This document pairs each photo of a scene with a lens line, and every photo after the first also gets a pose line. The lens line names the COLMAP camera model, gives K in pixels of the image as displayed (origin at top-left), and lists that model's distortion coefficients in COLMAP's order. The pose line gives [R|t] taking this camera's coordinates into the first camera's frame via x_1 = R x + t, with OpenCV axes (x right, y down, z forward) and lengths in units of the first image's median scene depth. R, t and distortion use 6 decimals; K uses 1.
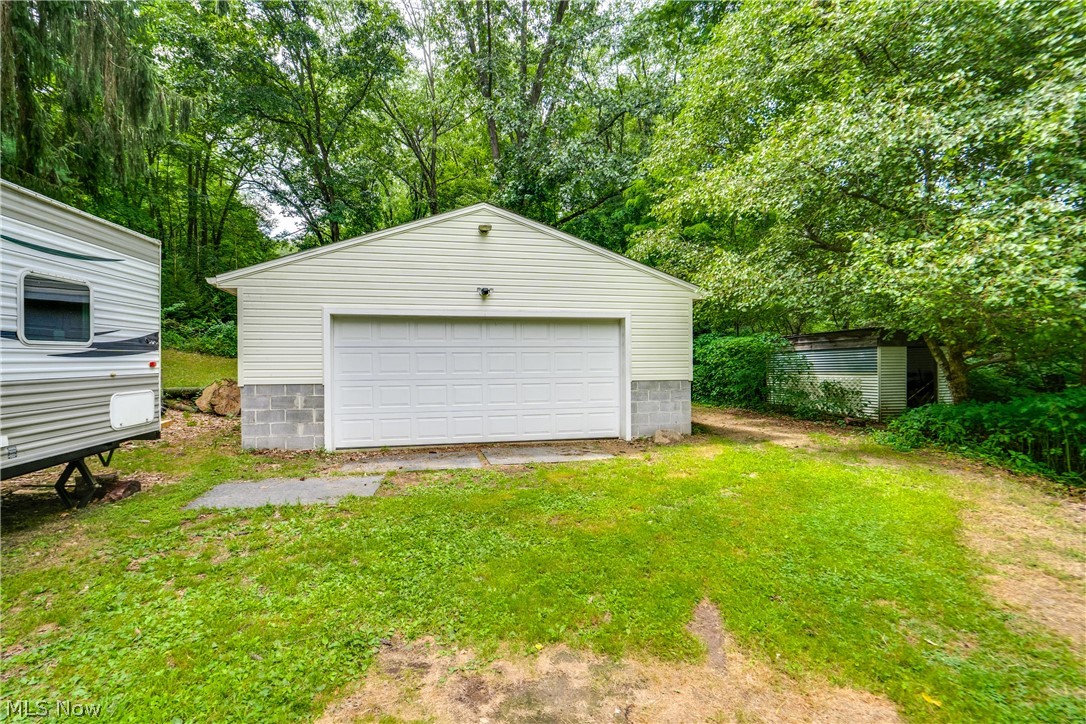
lens RADIAL K [[505.1, 0, 544.7], [0, 505.1, 360.1], [0, 0, 1]] dist [-0.003569, -0.000115]
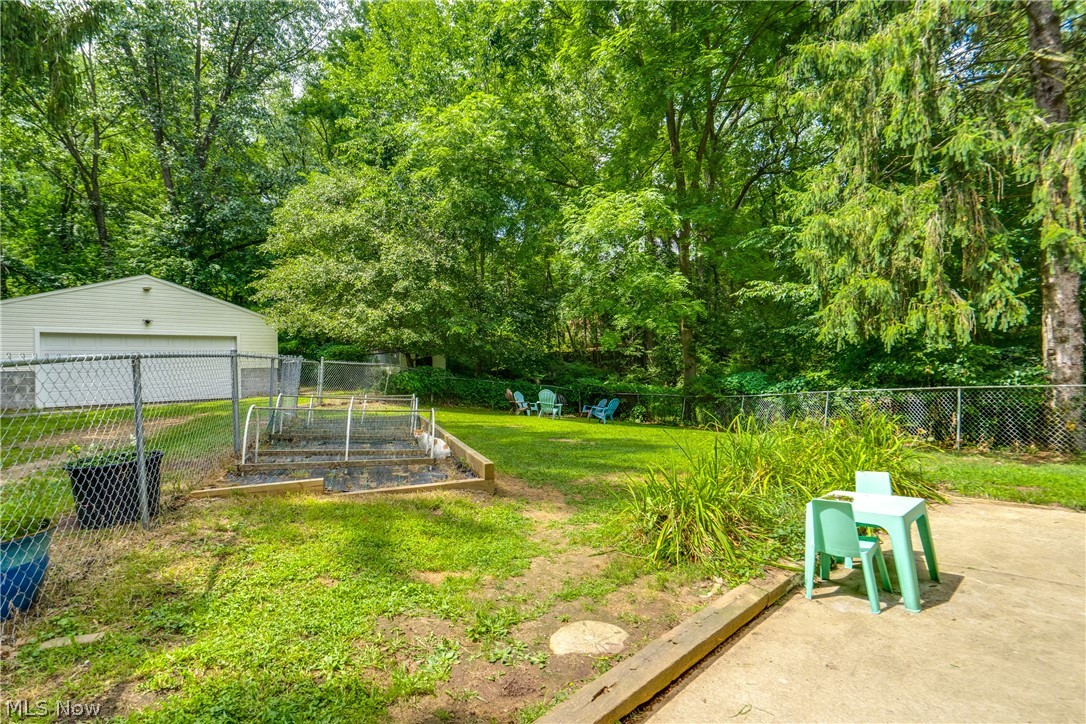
lens RADIAL K [[505.1, 0, 540.2], [0, 505.1, 362.1], [0, 0, 1]] dist [-0.003569, -0.000115]
pose [[0.869146, -0.006066, 0.494518, 0.224343], [0.007583, 0.999971, -0.001061, 0.028983], [-0.494497, 0.004673, 0.869167, -1.359536]]
